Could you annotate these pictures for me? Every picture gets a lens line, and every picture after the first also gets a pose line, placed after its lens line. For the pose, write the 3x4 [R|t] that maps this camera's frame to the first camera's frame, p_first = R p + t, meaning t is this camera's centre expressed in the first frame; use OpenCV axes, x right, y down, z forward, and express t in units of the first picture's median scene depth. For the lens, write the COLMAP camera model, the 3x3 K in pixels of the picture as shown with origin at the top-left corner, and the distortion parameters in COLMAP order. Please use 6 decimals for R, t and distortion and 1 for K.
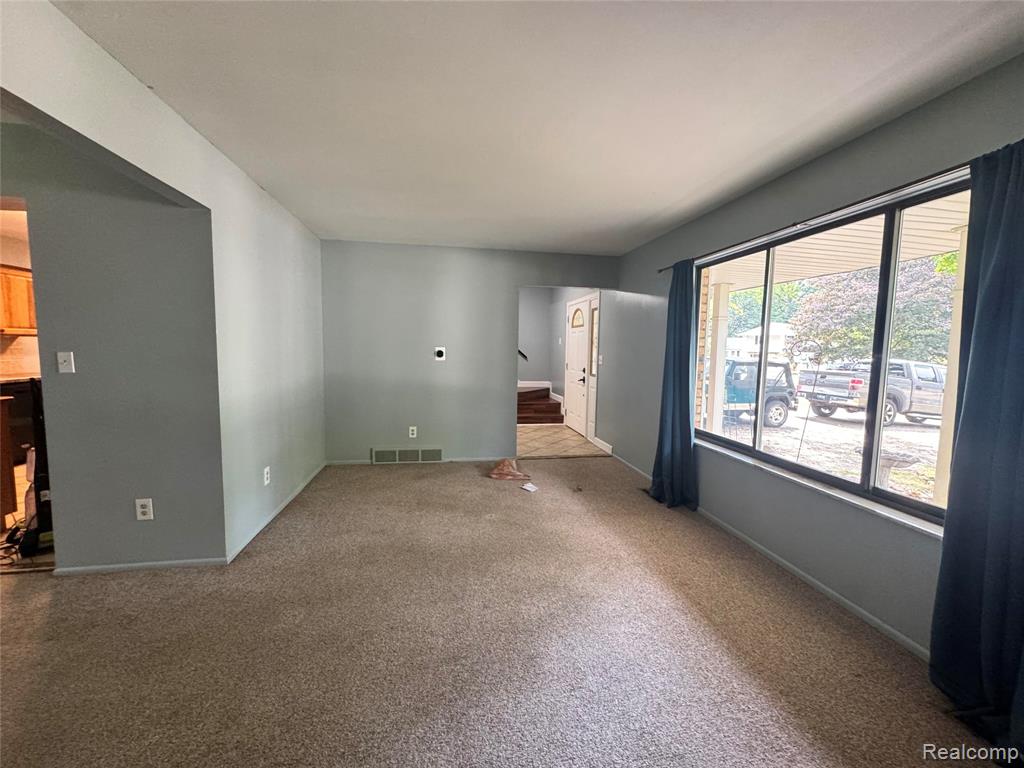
lens RADIAL K [[410.8, 0, 511.7], [0, 410.8, 381.3], [0, 0, 1]] dist [-0.010148, -0.000012]
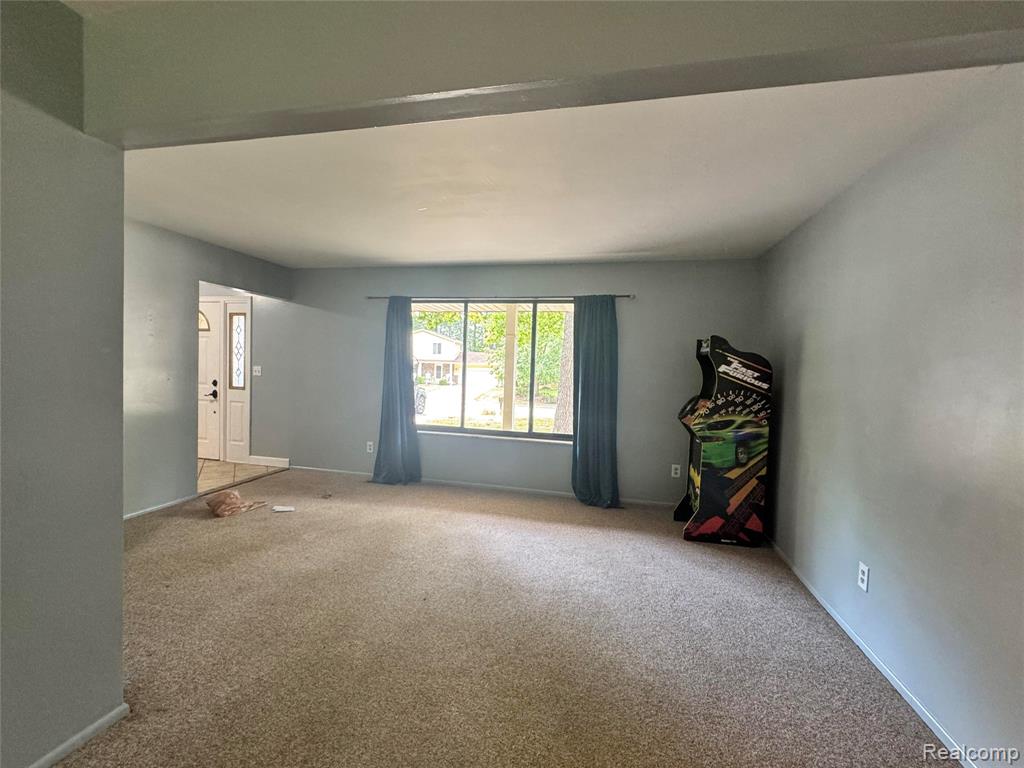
lens RADIAL K [[448.1, 0, 511.3], [0, 448.1, 385.2], [0, 0, 1]] dist [-0.000364, 0.000075]
pose [[0.390806, -0.045852, 0.919330, -0.721965], [0.050473, 0.998323, 0.028336, -0.028661], [-0.919088, 0.035328, 0.392465, 0.114988]]
